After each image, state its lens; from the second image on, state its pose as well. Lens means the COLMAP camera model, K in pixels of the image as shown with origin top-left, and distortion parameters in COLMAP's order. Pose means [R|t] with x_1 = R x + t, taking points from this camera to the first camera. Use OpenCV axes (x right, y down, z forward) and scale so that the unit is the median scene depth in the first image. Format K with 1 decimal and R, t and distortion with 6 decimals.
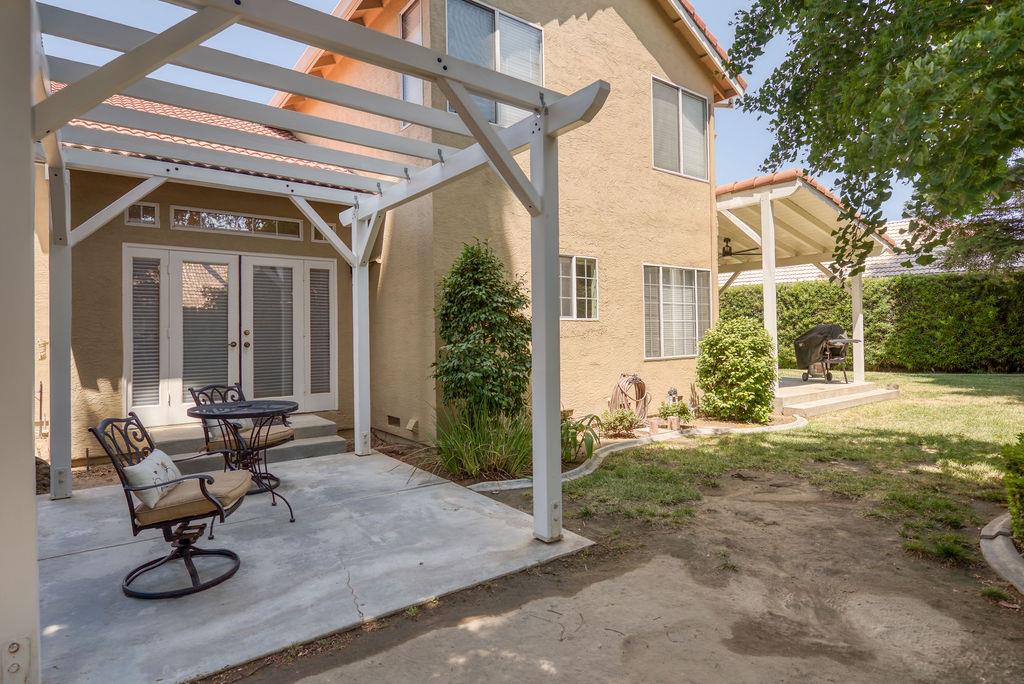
lens RADIAL K [[548.0, 0, 511.6], [0, 548.0, 328.7], [0, 0, 1]] dist [-0.003030, -0.000994]
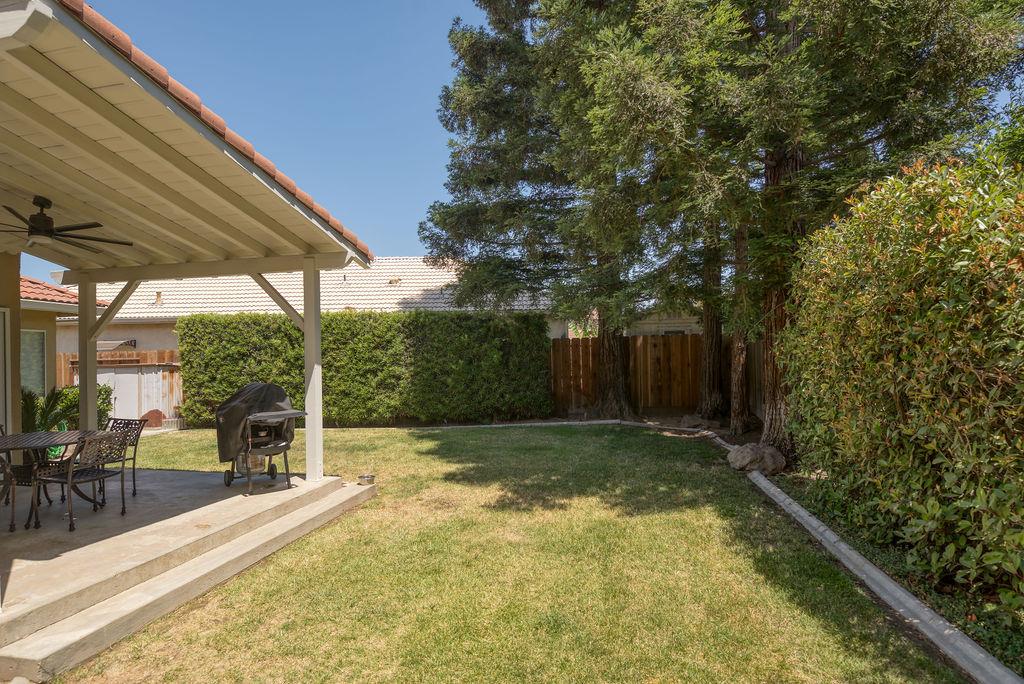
lens RADIAL K [[548.0, 0, 511.6], [0, 548.0, 328.7], [0, 0, 1]] dist [-0.003030, -0.000994]
pose [[0.745803, 0.039548, 0.664991, 0.277629], [-0.000044, 0.998239, -0.059318, -0.020915], [-0.666166, 0.044210, 0.744492, 0.289517]]
